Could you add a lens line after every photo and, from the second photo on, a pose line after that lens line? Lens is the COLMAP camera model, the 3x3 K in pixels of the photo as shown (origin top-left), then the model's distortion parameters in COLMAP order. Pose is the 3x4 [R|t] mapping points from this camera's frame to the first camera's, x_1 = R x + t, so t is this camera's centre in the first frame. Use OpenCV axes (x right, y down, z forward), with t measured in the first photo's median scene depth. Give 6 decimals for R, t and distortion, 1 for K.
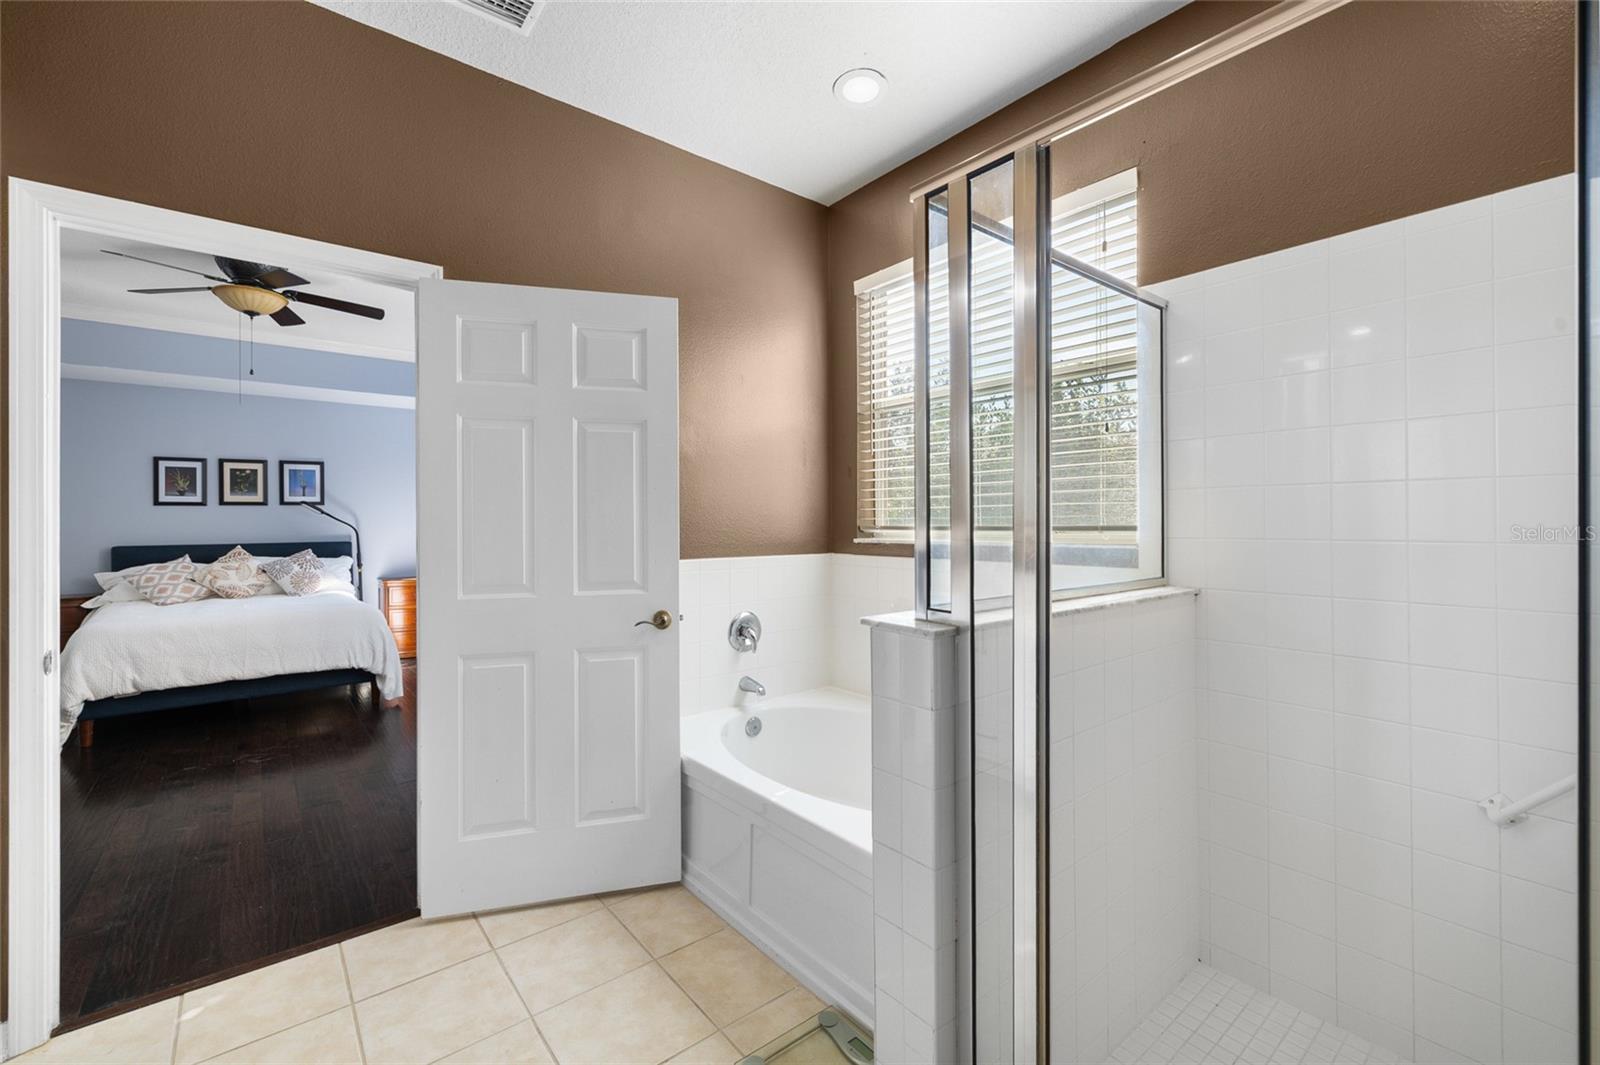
lens RADIAL K [[672.0, 0, 798.5], [0, 672.0, 519.6], [0, 0, 1]] dist [0.000586, 0.000356]
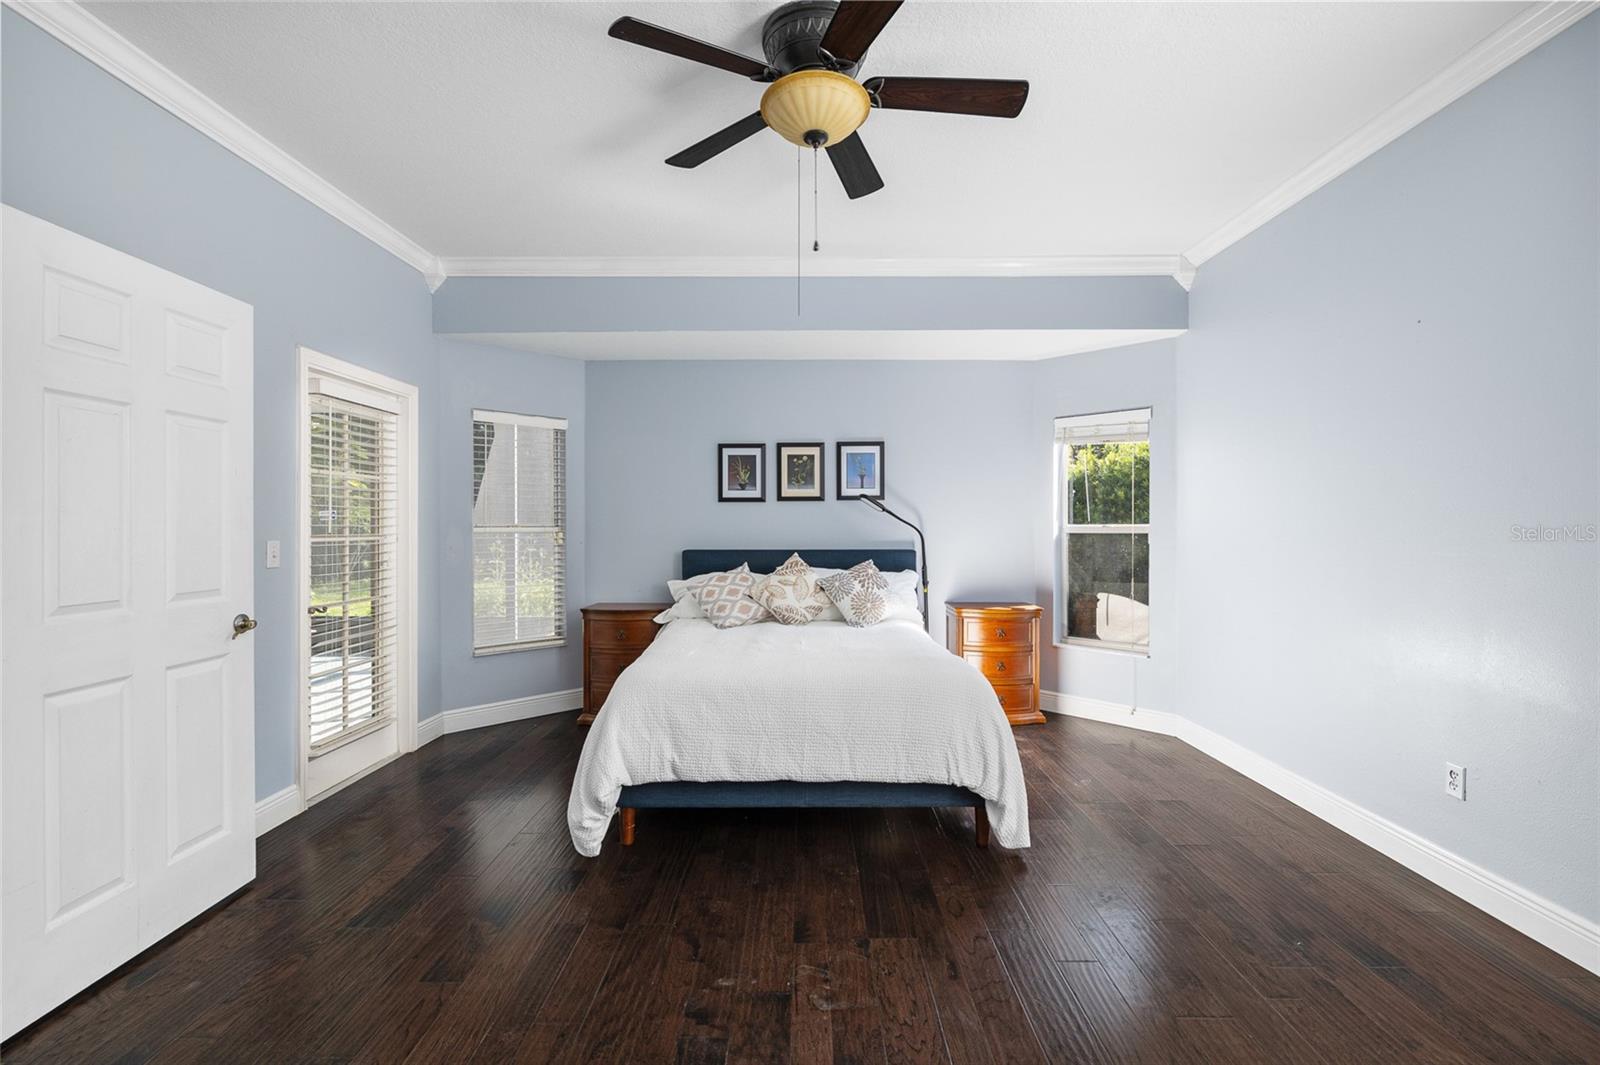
lens RADIAL K [[704.9, 0, 800.5], [0, 704.9, 526.9], [0, 0, 1]] dist [-0.007634, 0.001601]
pose [[0.773736, 0.008335, -0.633453, -0.321909], [-0.002791, 0.999949, 0.009748, 0.001312], [0.633502, -0.005774, 0.773720, 0.384612]]
